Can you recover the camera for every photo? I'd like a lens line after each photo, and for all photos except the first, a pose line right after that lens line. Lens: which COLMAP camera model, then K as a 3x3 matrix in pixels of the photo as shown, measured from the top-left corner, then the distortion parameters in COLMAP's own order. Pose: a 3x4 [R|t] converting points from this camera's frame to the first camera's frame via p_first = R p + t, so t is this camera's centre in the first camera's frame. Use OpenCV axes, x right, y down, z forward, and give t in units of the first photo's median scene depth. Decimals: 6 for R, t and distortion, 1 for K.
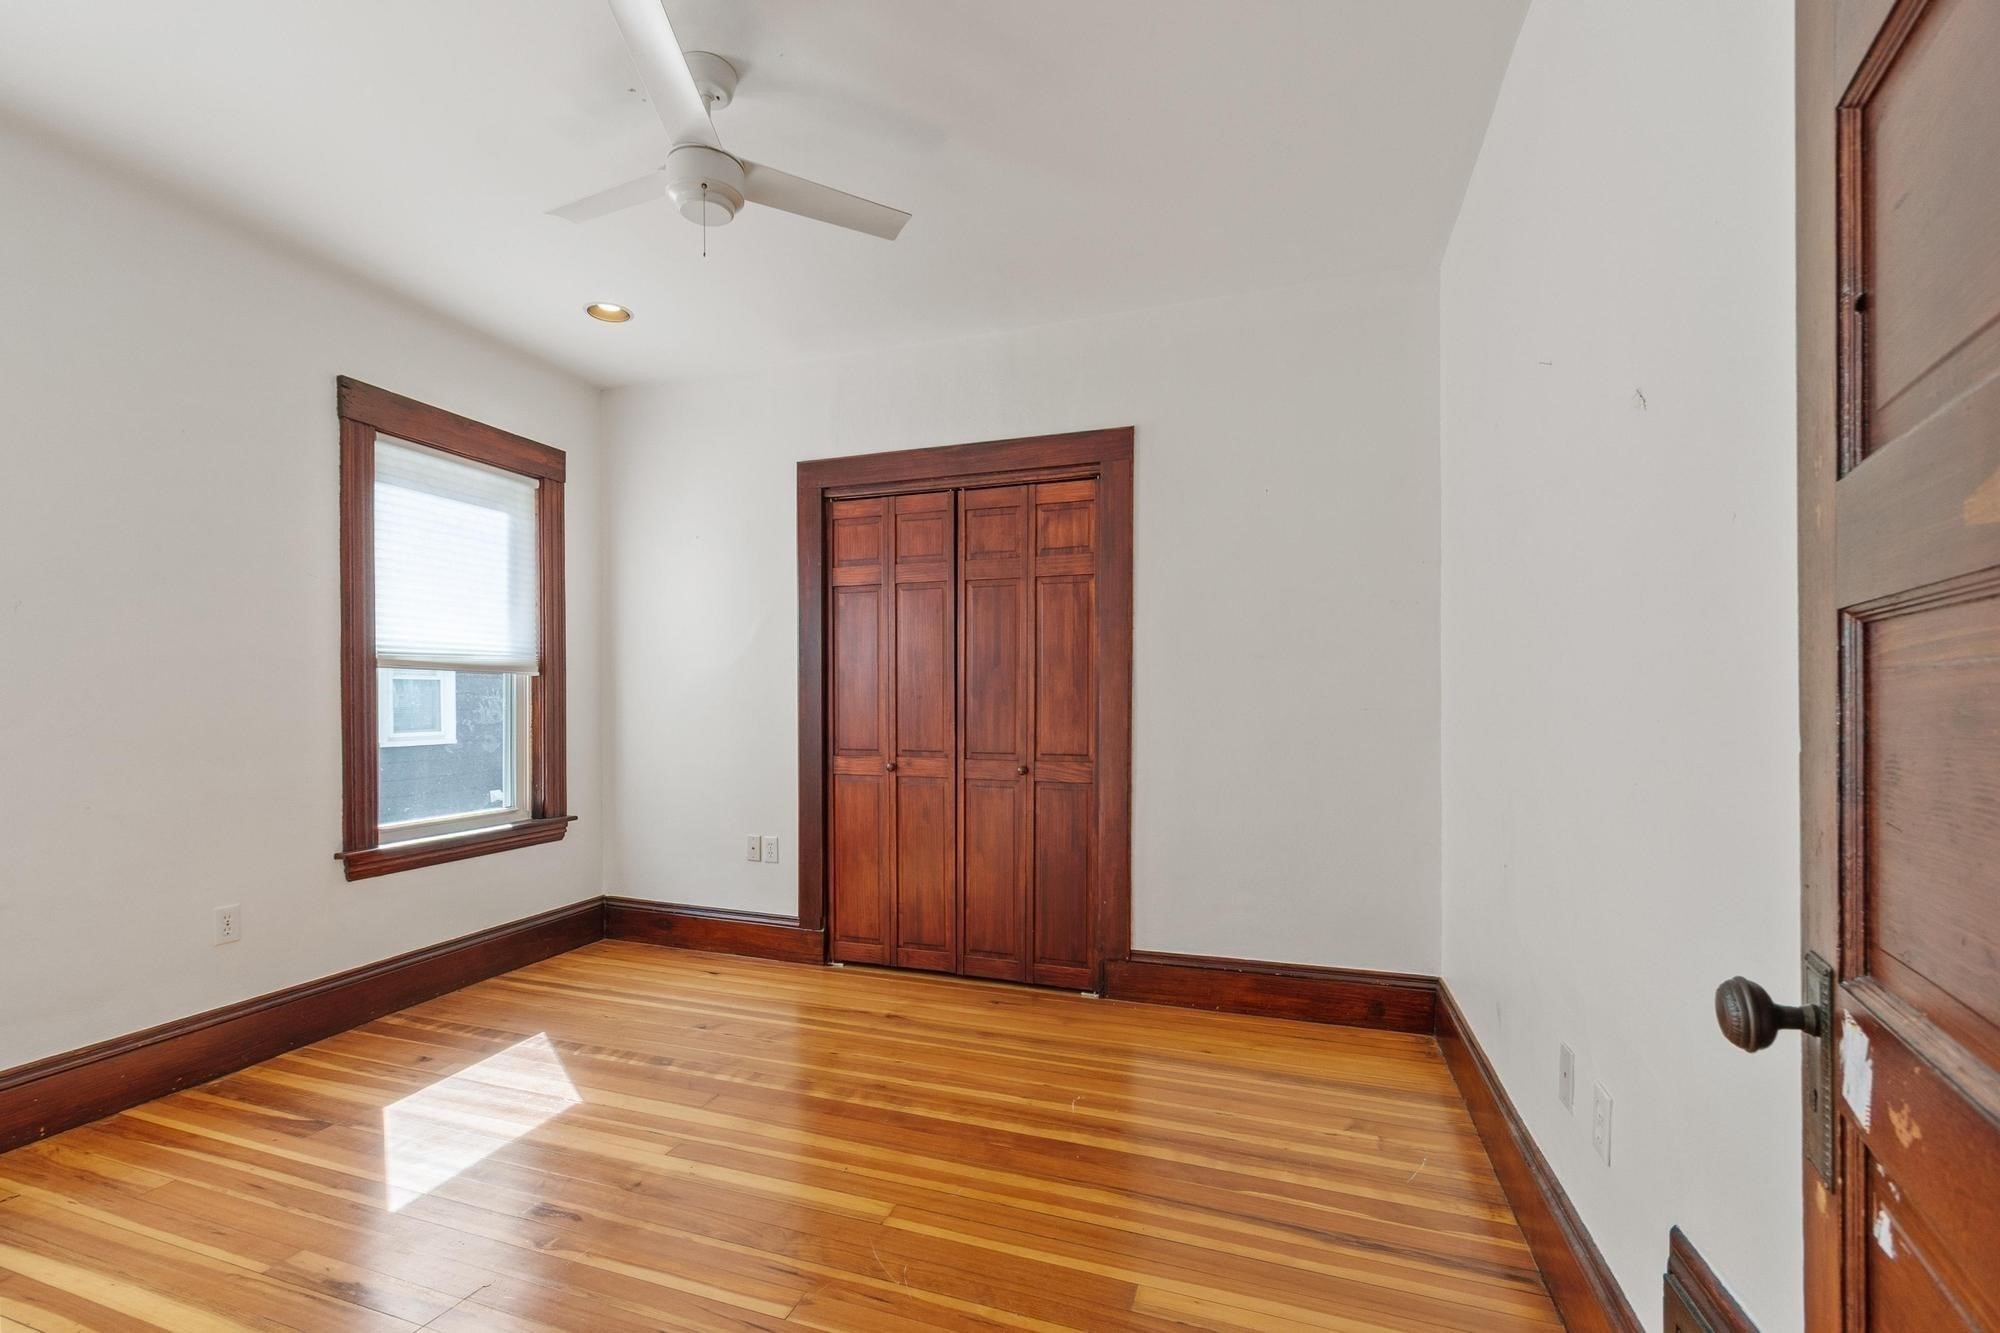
lens RADIAL K [[881.0, 0, 992.8], [0, 881.0, 694.5], [0, 0, 1]] dist [0.002845, -0.001368]
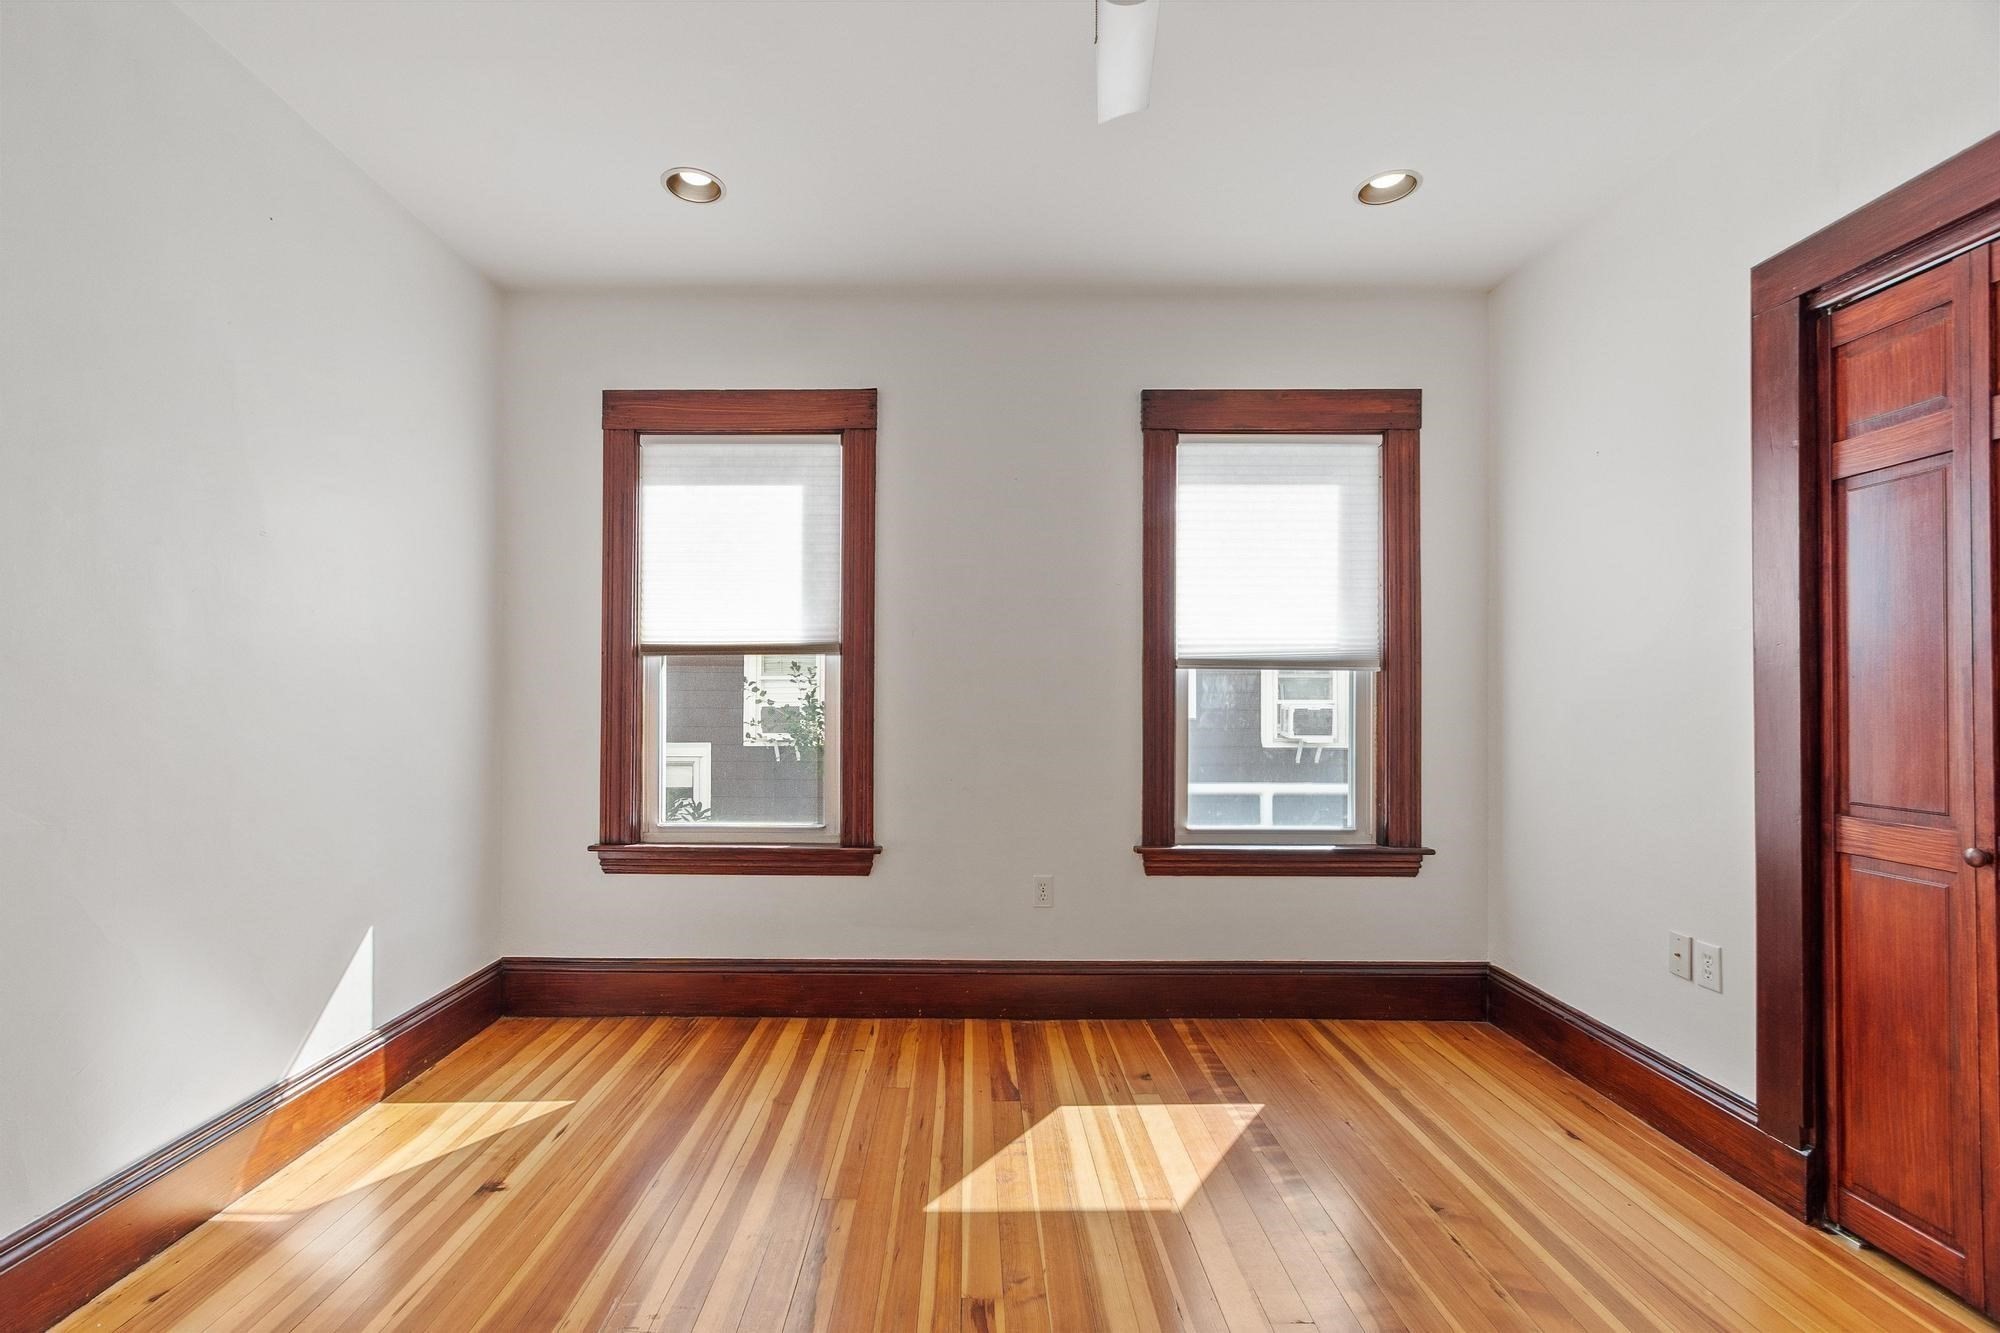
lens RADIAL K [[881.0, 0, 965.2], [0, 881.0, 687.2], [0, 0, 1]] dist [0.002845, -0.001368]
pose [[0.307147, -0.009231, -0.951617, 0.153865], [-0.000642, 0.999951, -0.009907, 0.001703], [0.951662, 0.003653, 0.307126, 0.390077]]
